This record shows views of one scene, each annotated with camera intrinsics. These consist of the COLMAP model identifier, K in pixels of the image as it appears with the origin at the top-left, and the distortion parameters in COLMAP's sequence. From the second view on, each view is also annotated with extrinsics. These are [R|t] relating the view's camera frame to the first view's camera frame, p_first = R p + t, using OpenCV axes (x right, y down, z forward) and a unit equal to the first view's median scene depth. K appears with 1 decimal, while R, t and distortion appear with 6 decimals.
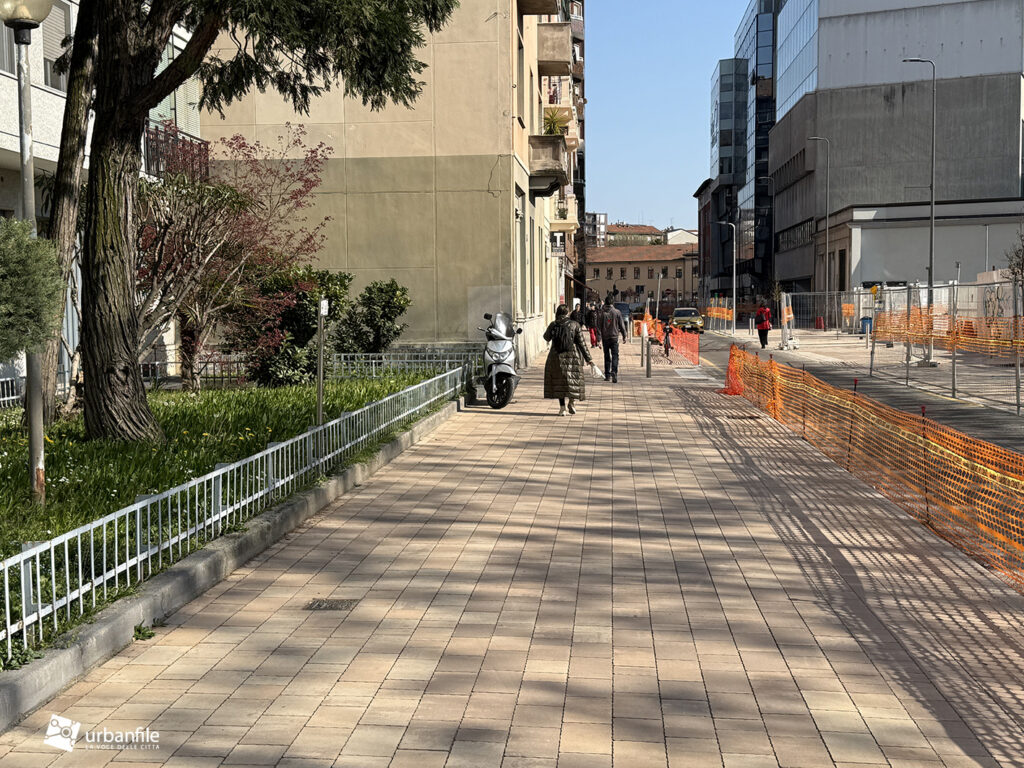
lens RADIAL K [[1313.2, 0, 512.0], [0, 1313.2, 384.0], [0, 0, 1]] dist [-0.000626, -0.021738]
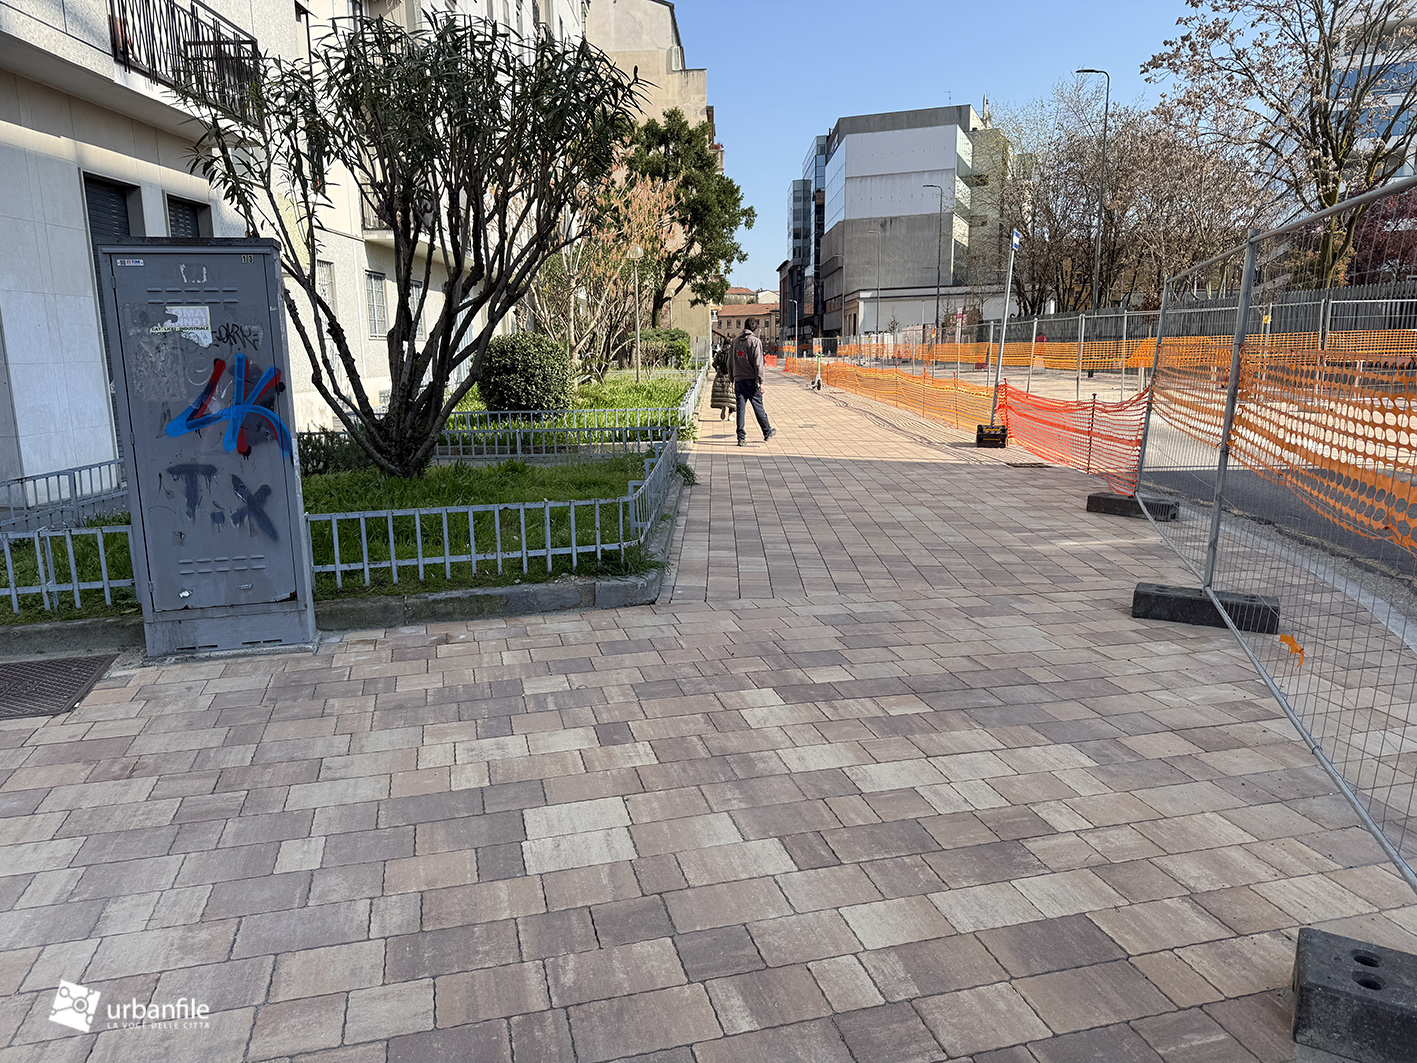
lens RADIAL K [[1052.8, 0, 710.5], [0, 1052.8, 579.5], [0, 0, 1]] dist [-0.000428, -0.008708]
pose [[0.997199, -0.025359, 0.070360, -0.034586], [0.014122, 0.987683, 0.155831, 0.018043], [-0.073445, -0.154401, 0.985275, -0.268115]]
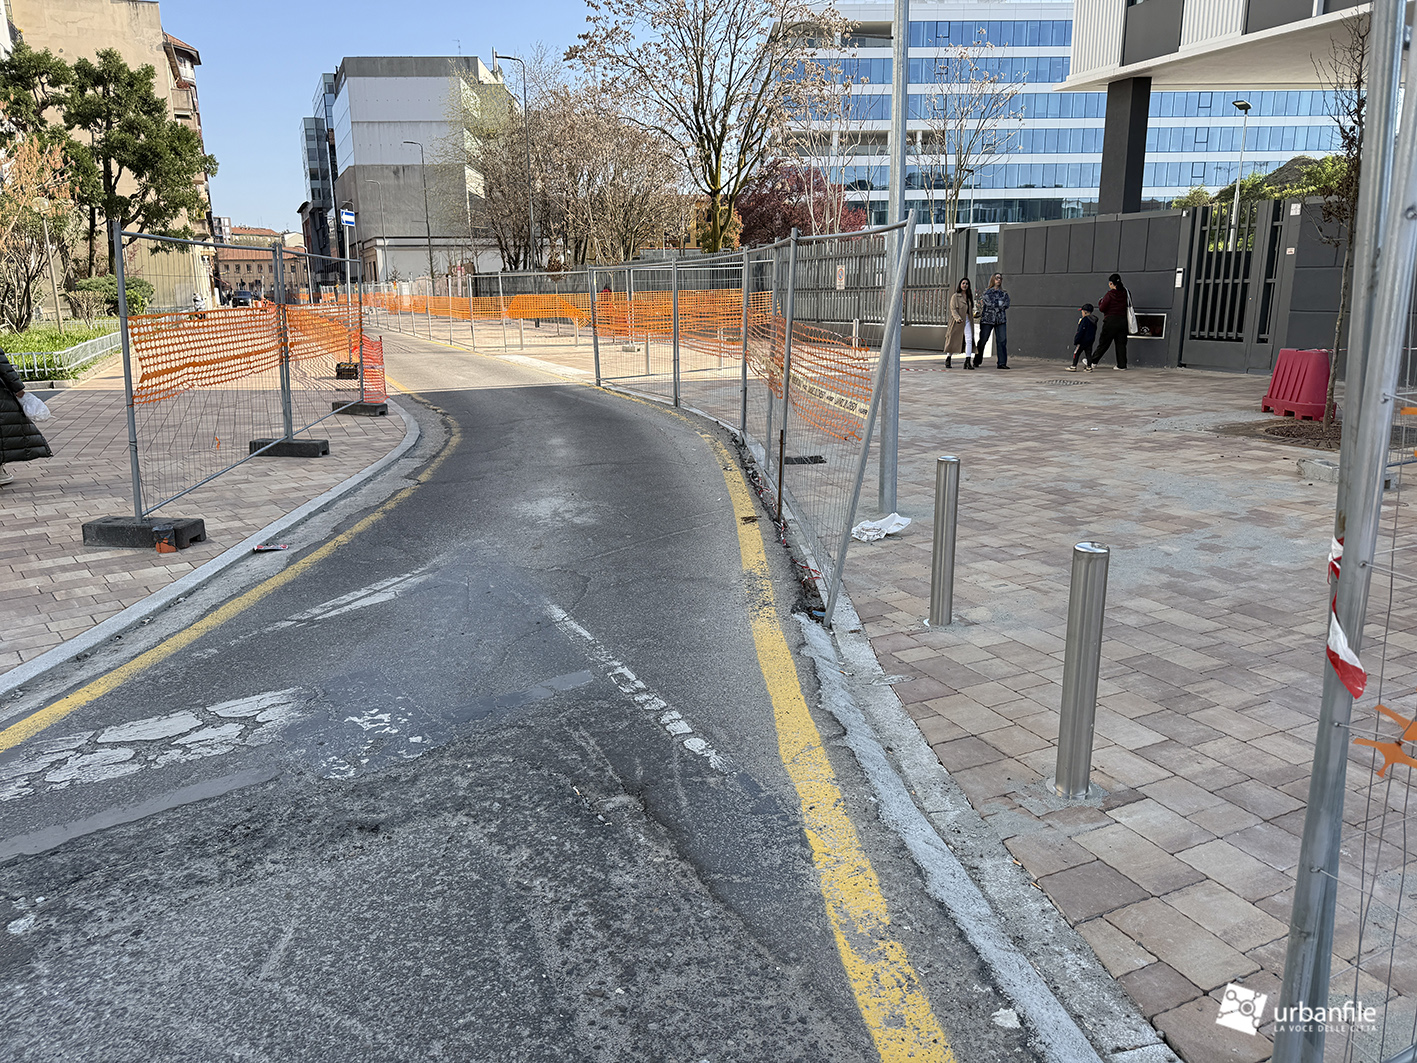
lens RADIAL K [[1054.6, 0, 708.5], [0, 1054.6, 531.5], [0, 0, 1]] dist [0.078585, -0.052166]
pose [[0.889098, -0.107543, 0.444905, -0.020299], [0.035039, 0.985146, 0.168108, 0.019431], [-0.456375, -0.133876, 0.879659, -0.310397]]
